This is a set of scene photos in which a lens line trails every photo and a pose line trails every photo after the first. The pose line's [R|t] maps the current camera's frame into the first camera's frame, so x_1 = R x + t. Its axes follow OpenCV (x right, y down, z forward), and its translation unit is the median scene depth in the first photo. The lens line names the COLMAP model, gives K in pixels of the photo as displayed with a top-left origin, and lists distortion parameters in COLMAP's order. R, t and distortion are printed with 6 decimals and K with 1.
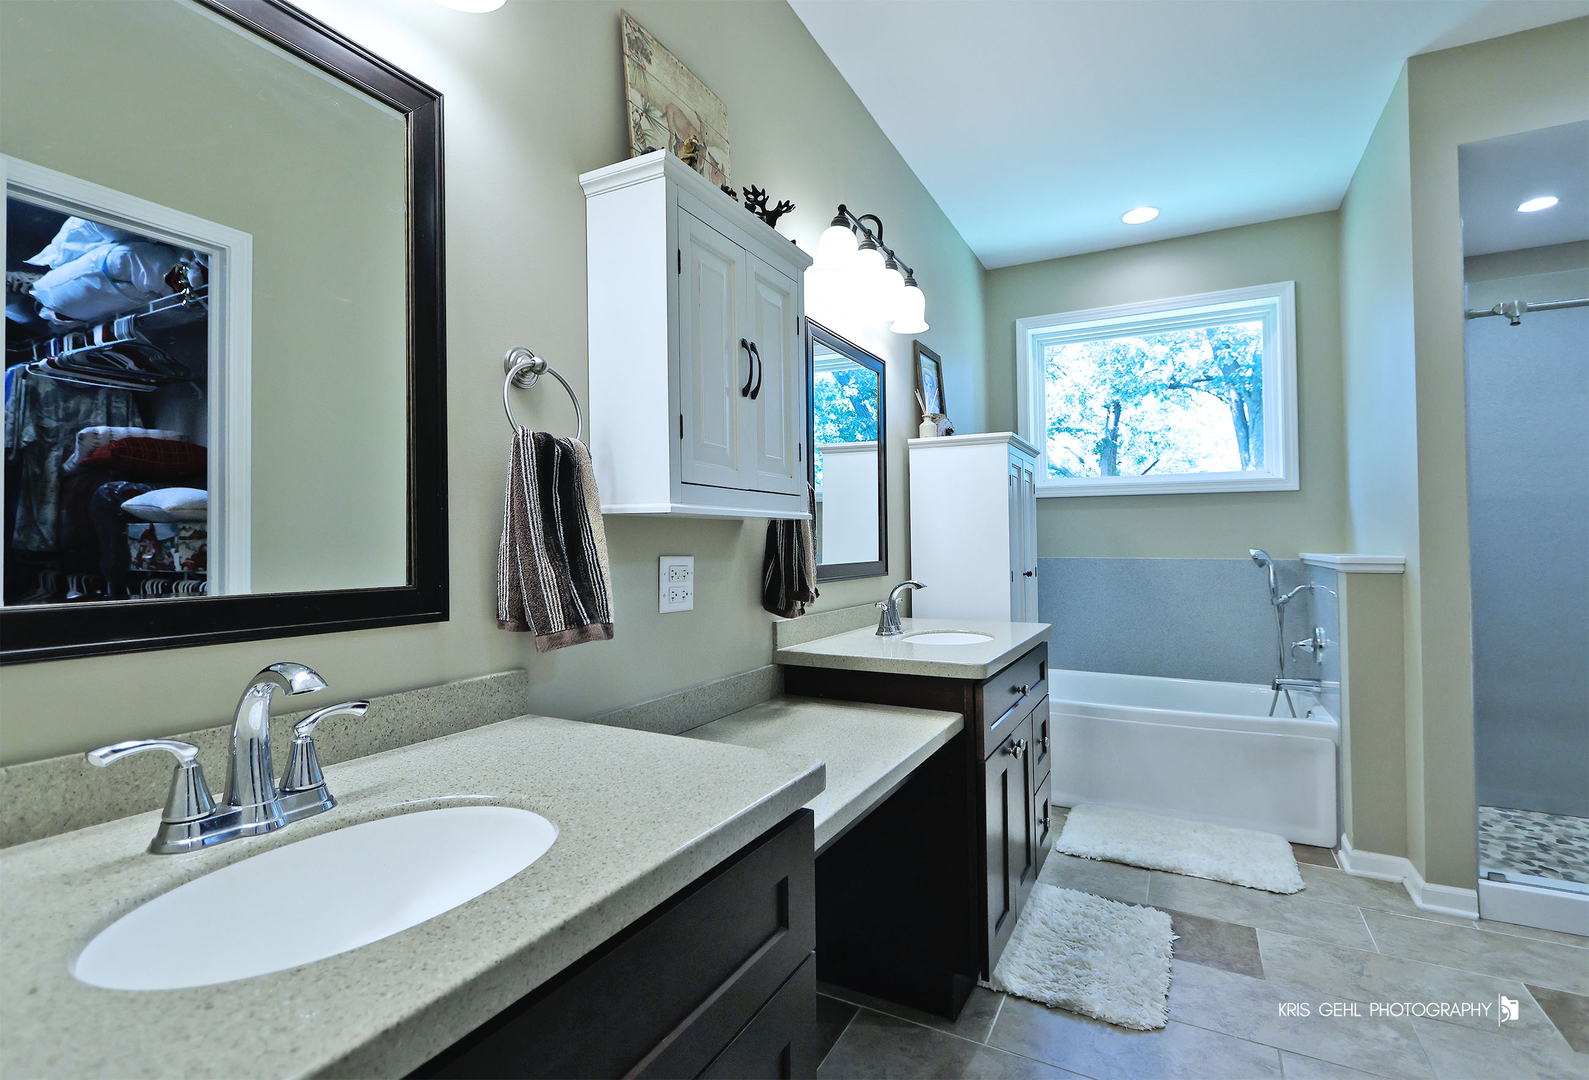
lens RADIAL K [[743.6, 0, 791.1], [0, 743.6, 530.0], [0, 0, 1]] dist [-0.000399, -0.000711]
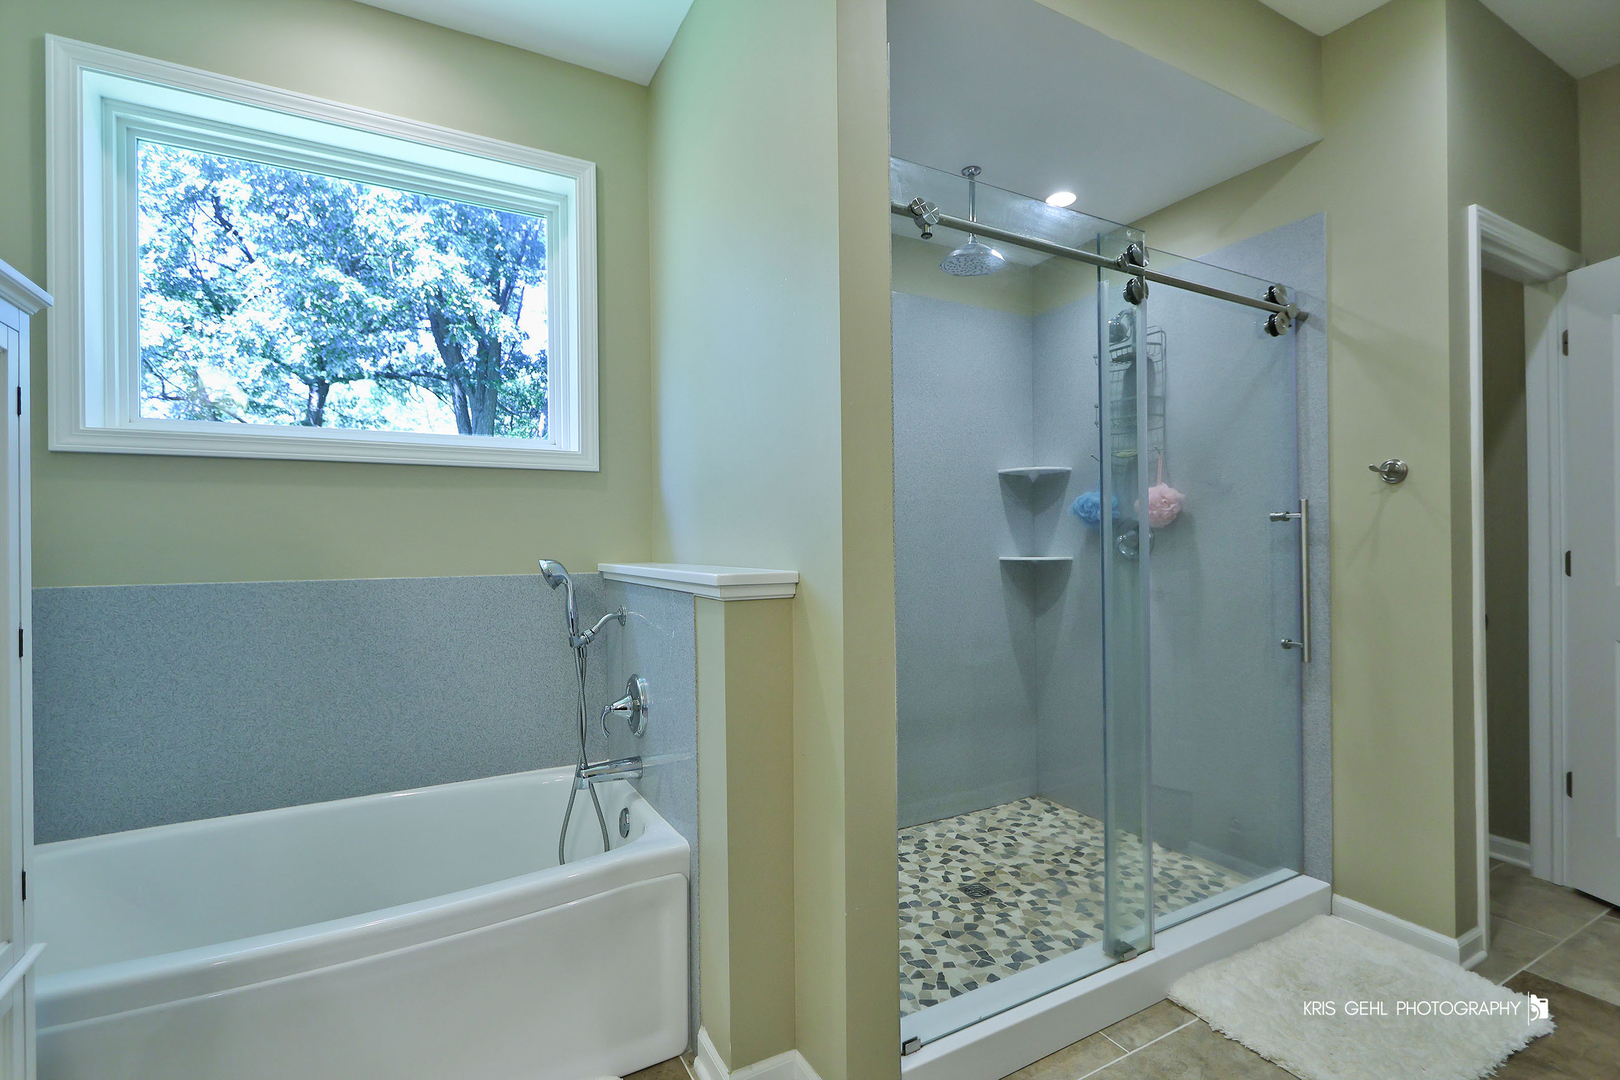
lens RADIAL K [[745.4, 0, 809.1], [0, 745.4, 532.8], [0, 0, 1]] dist [0.000033, 0.000853]
pose [[0.547633, 0.008354, 0.836677, 0.204620], [-0.007724, 0.999958, -0.004929, 0.004442], [-0.836683, -0.003763, 0.547674, 0.436619]]
